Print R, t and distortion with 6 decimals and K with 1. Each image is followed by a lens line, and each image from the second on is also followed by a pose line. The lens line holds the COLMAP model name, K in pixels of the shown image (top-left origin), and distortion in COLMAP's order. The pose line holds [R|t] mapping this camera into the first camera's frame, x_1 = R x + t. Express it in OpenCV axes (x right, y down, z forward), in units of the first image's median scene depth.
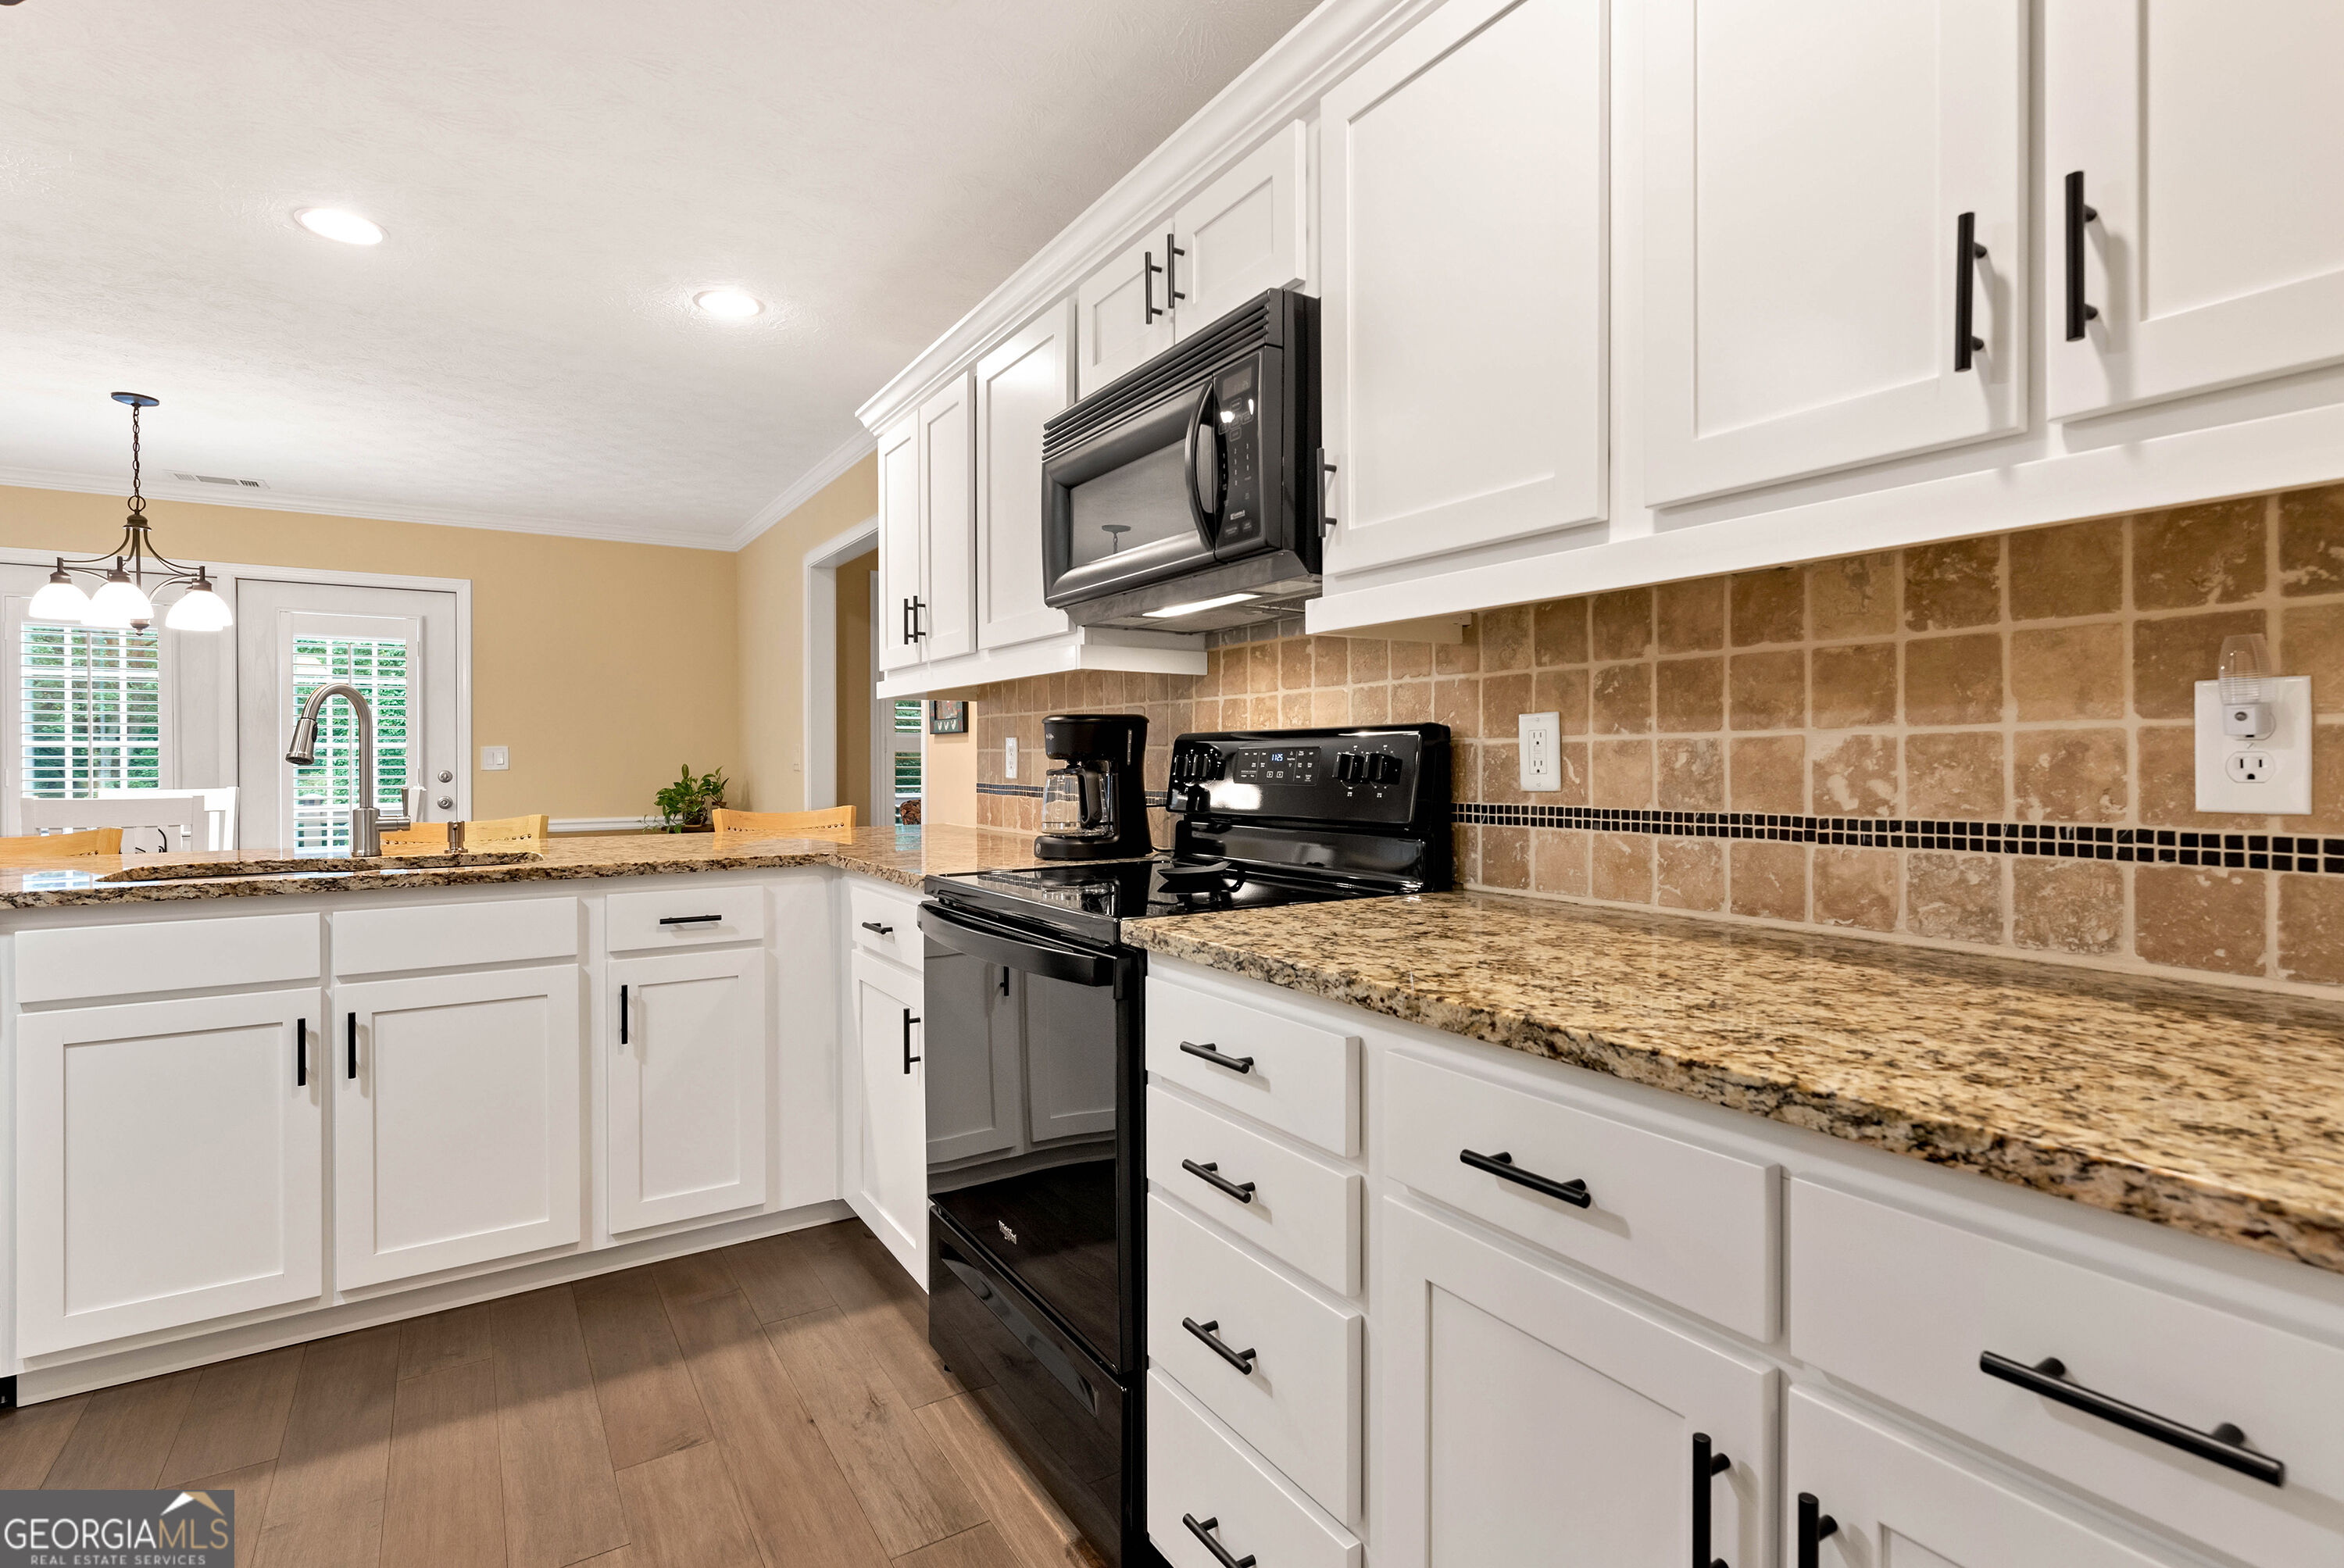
lens RADIAL K [[1105.7, 0, 1174.9], [0, 1105.7, 775.0], [0, 0, 1]] dist [0.004530, 0.000674]
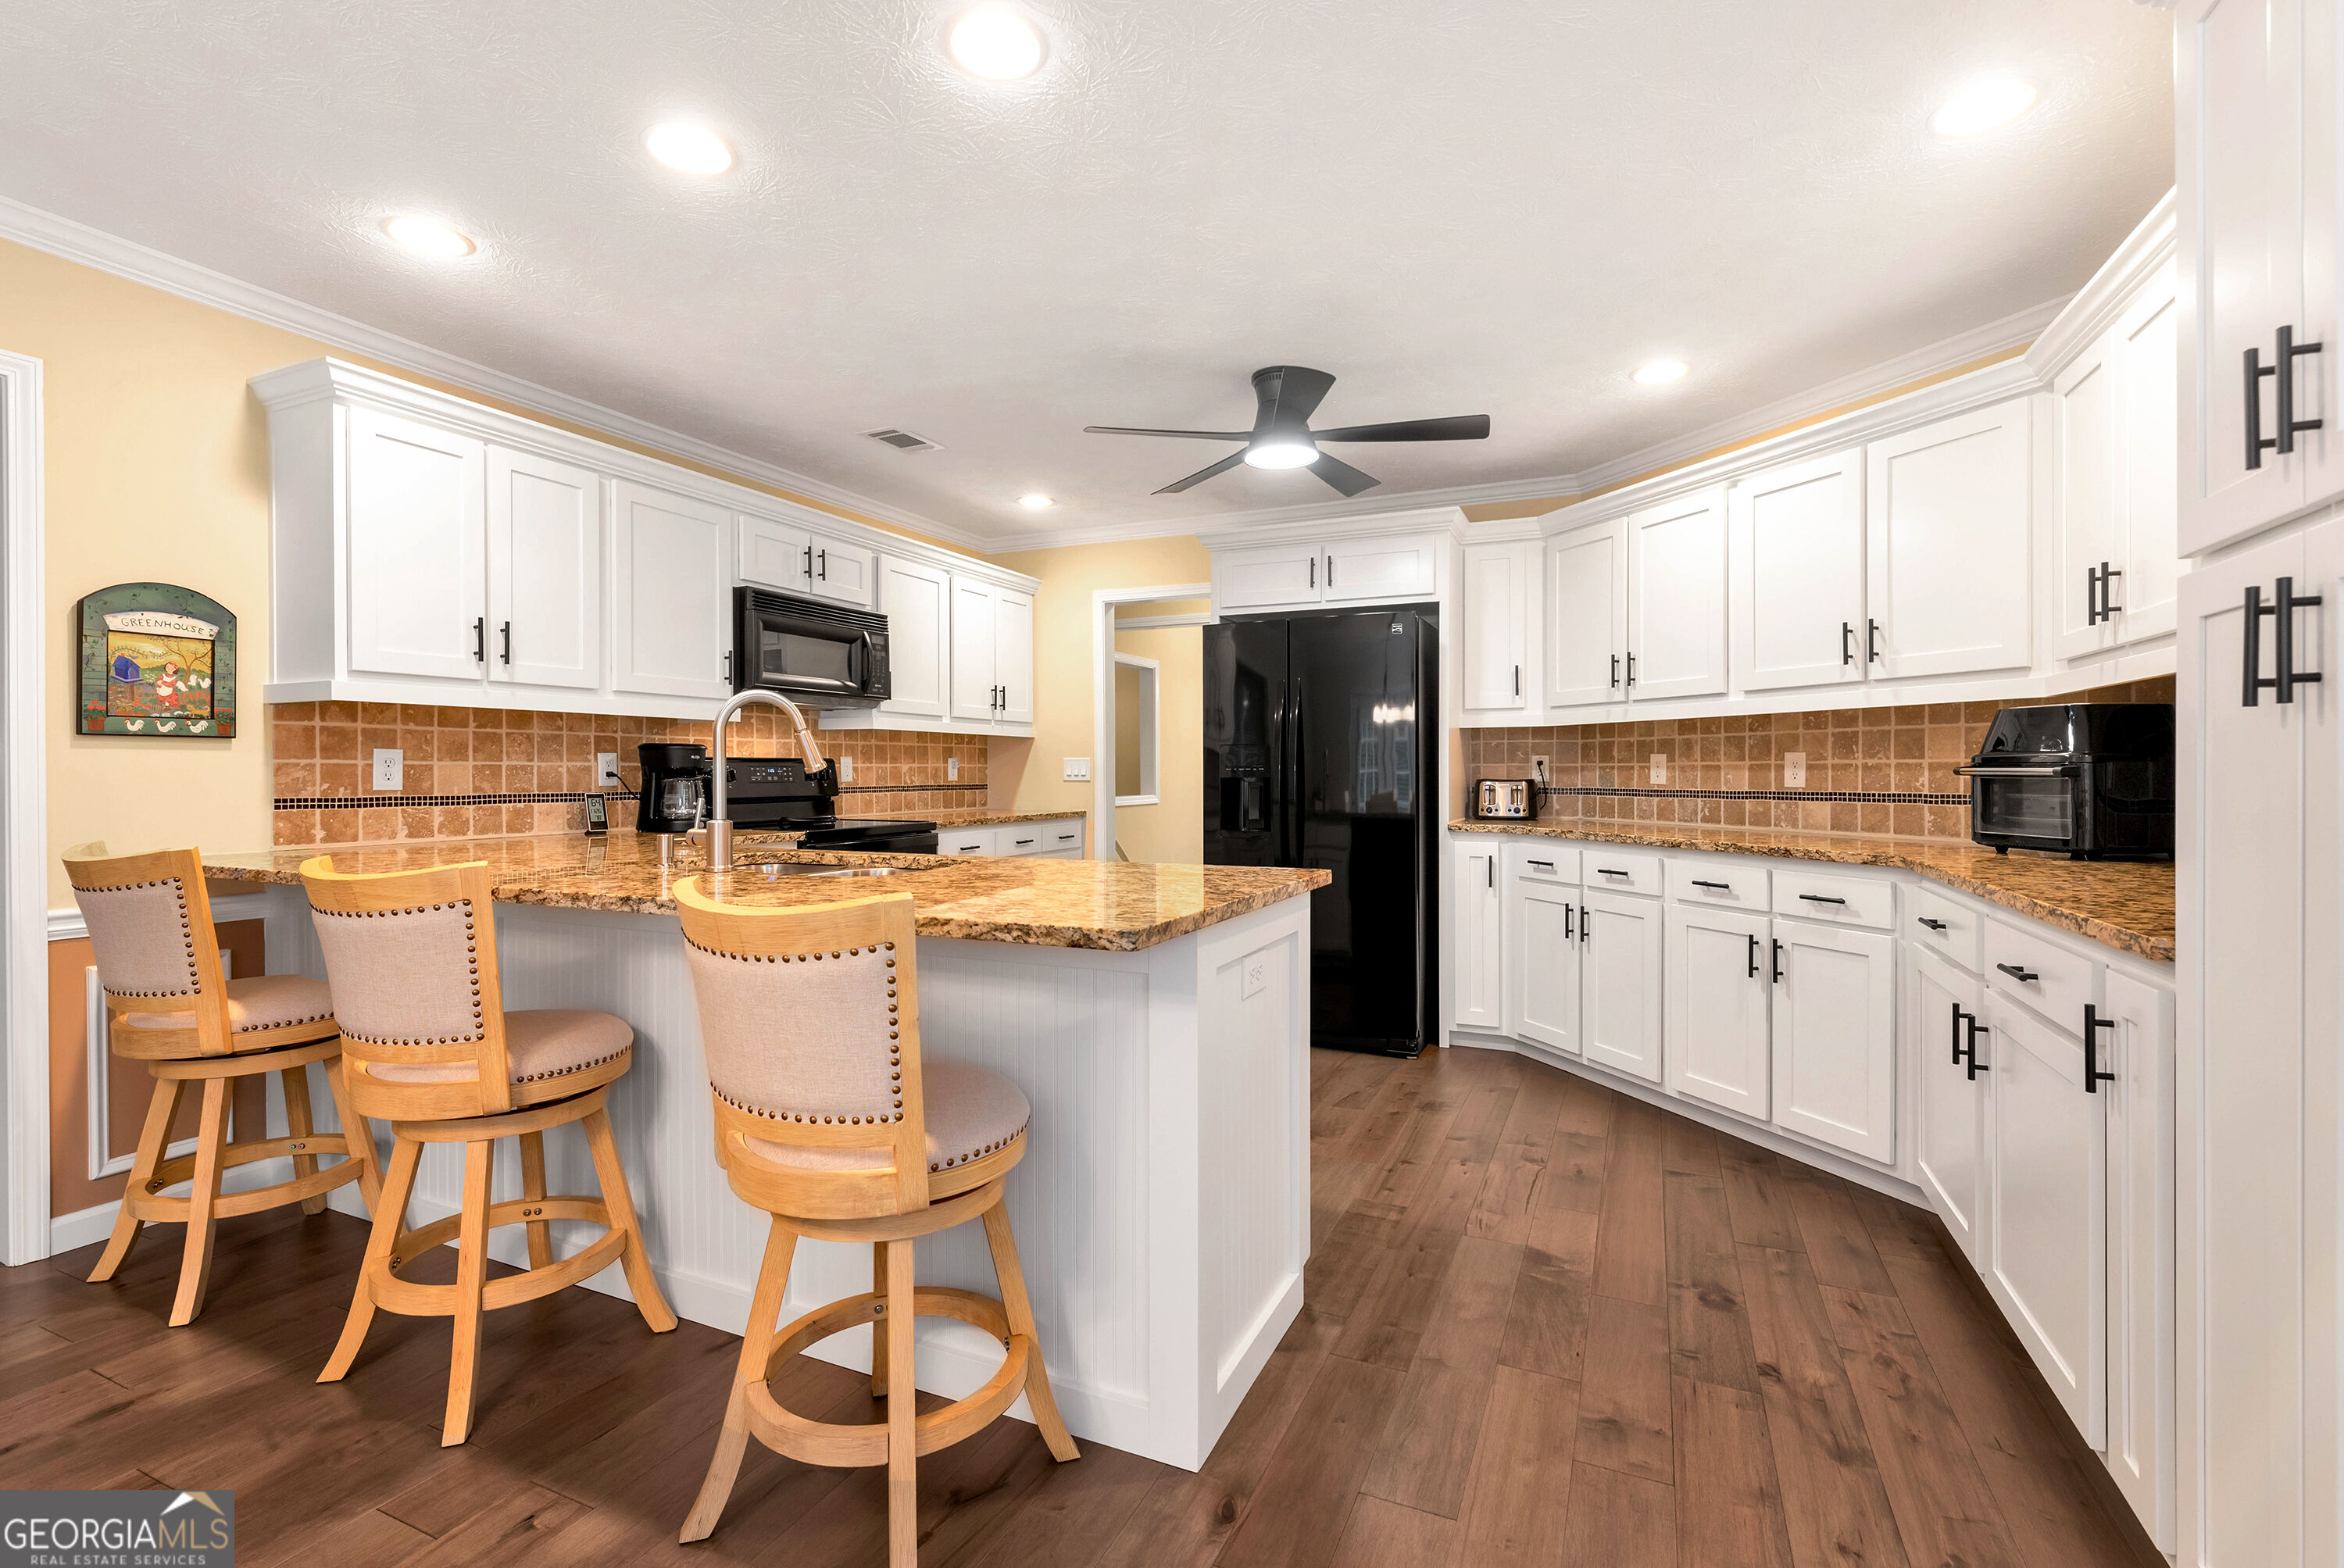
lens RADIAL K [[1035.3, 0, 1184.6], [0, 1035.3, 778.4], [0, 0, 1]] dist [0.000549, 0.000074]
pose [[-0.543163, -0.003944, 0.839618, -2.696693], [0.012449, 0.999841, 0.012750, -0.021203], [-0.839535, 0.017378, -0.543028, 1.827964]]
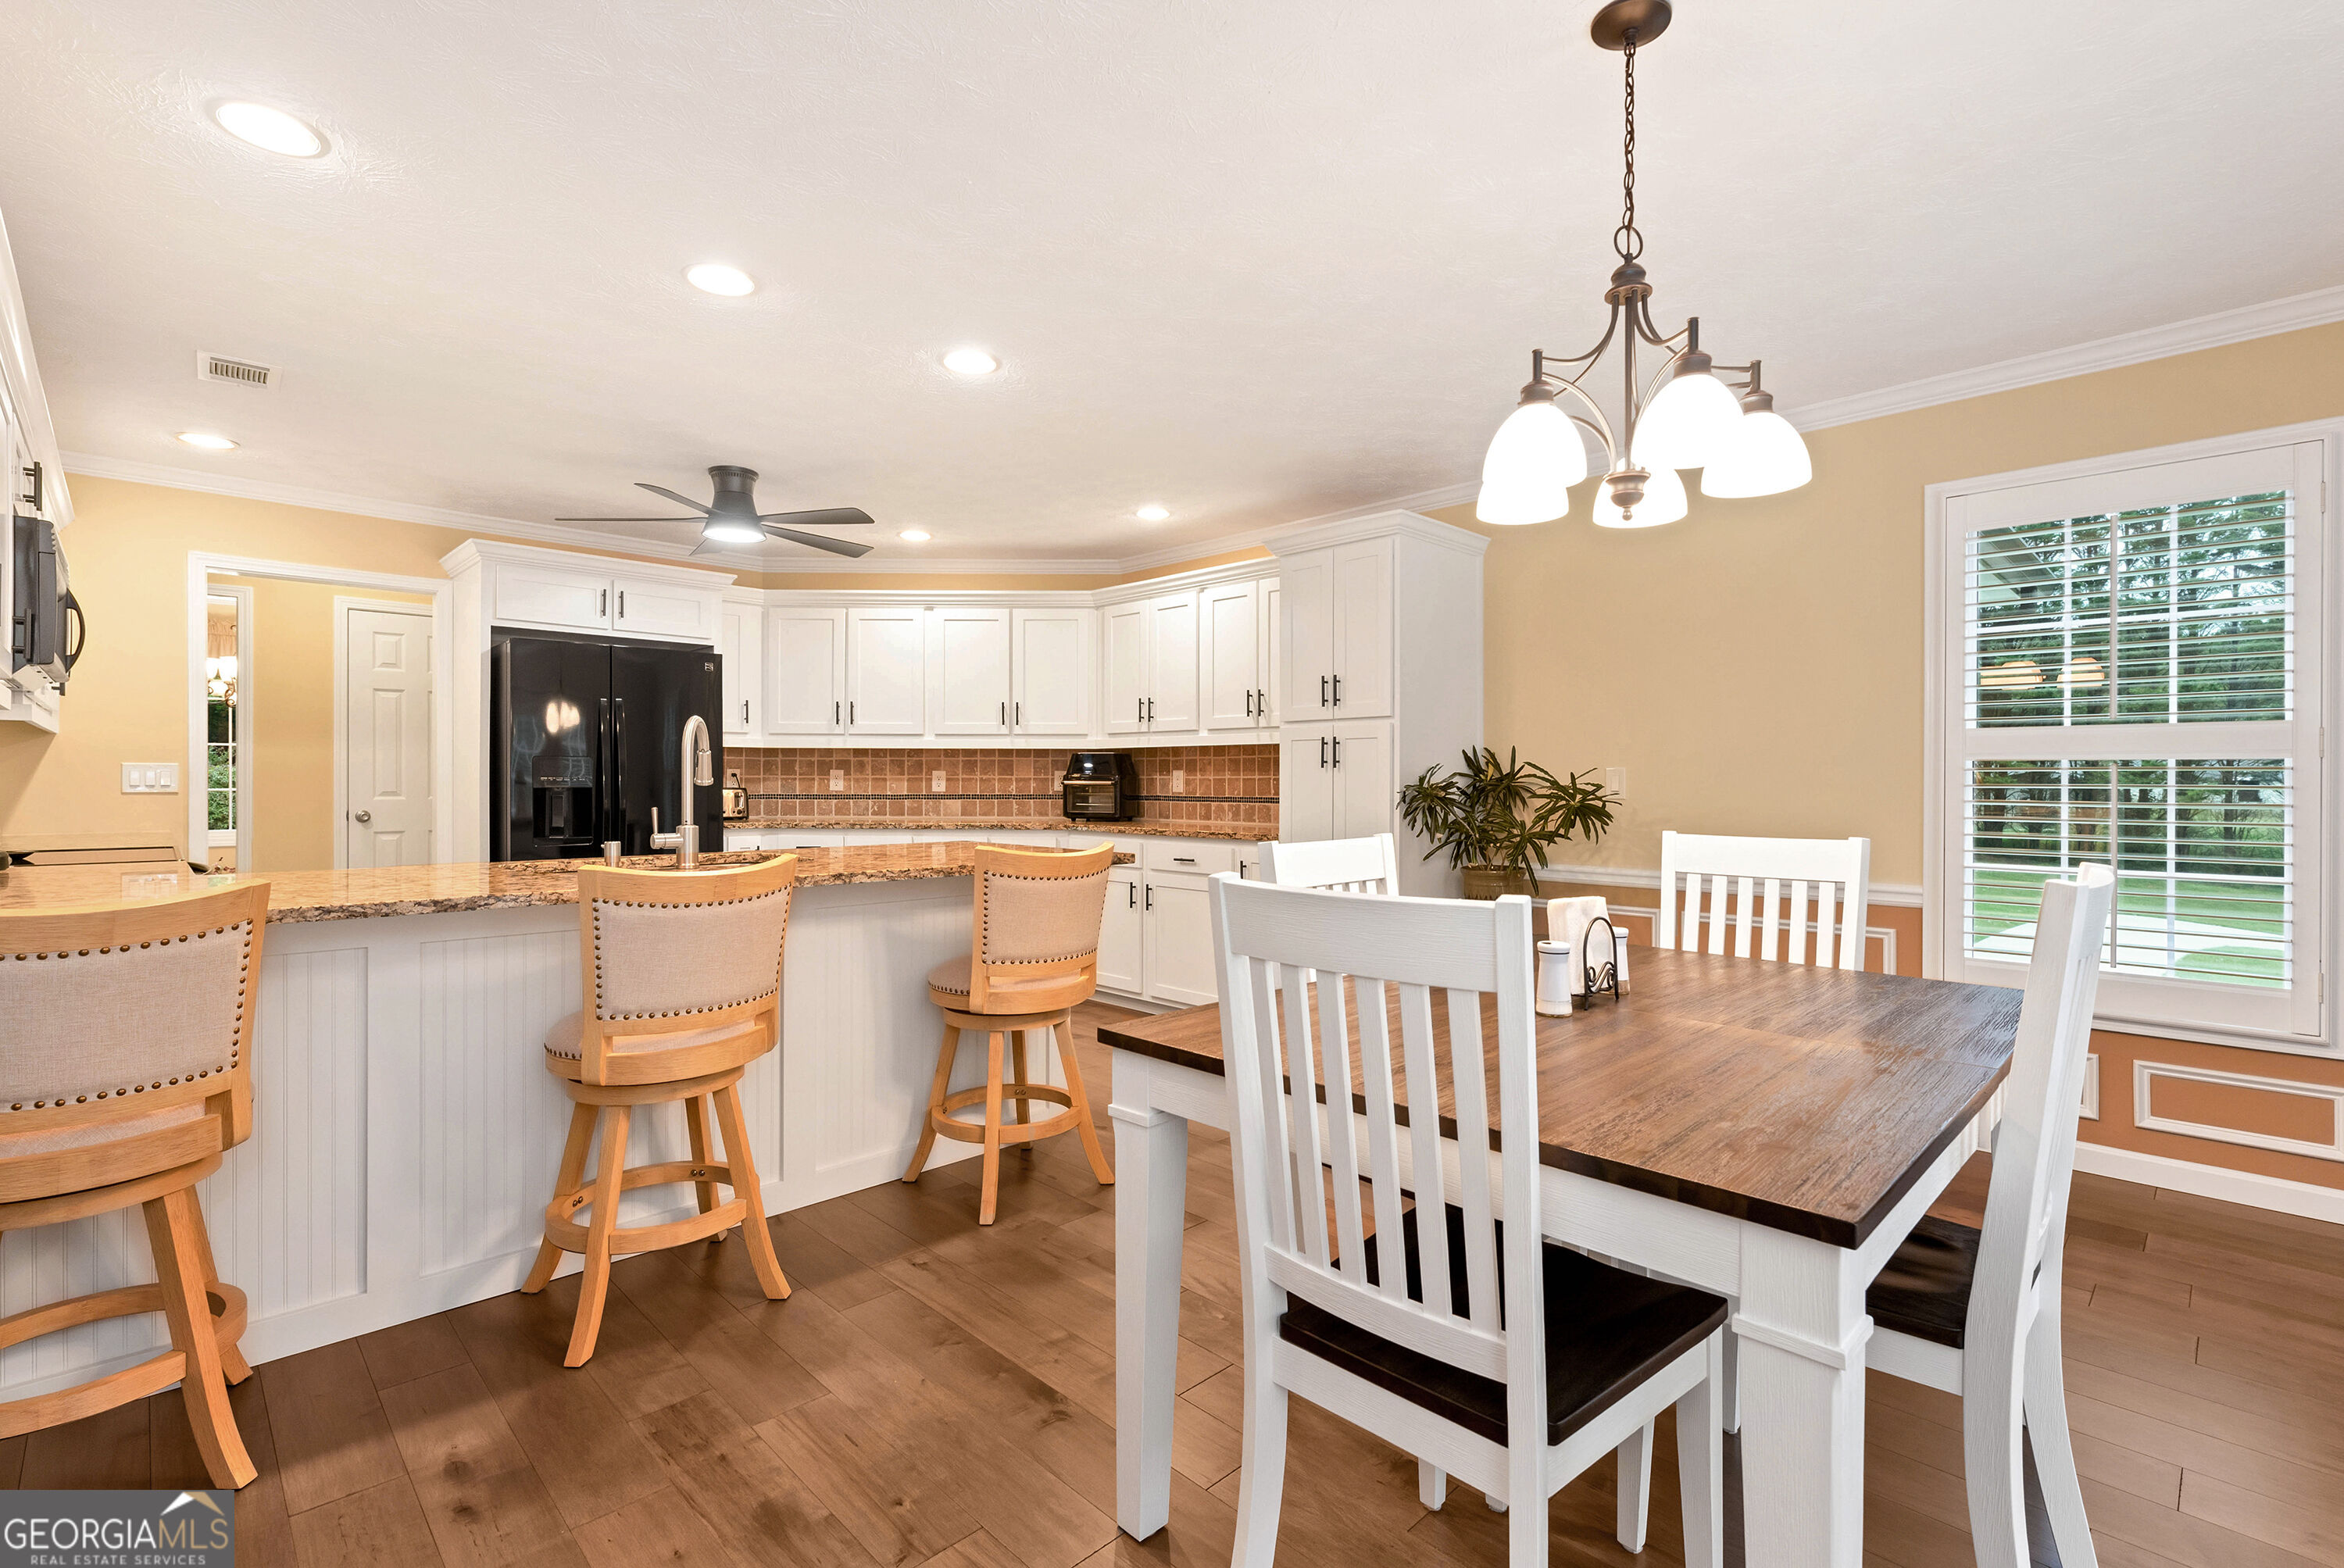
lens RADIAL K [[1058.8, 0, 1165.3], [0, 1058.8, 777.0], [0, 0, 1]] dist [0.000987, -0.000931]
pose [[-0.980561, -0.002089, -0.196202, -1.600071], [-0.004207, 0.999937, 0.010382, -0.053365], [0.196168, 0.011006, -0.980508, 3.416189]]
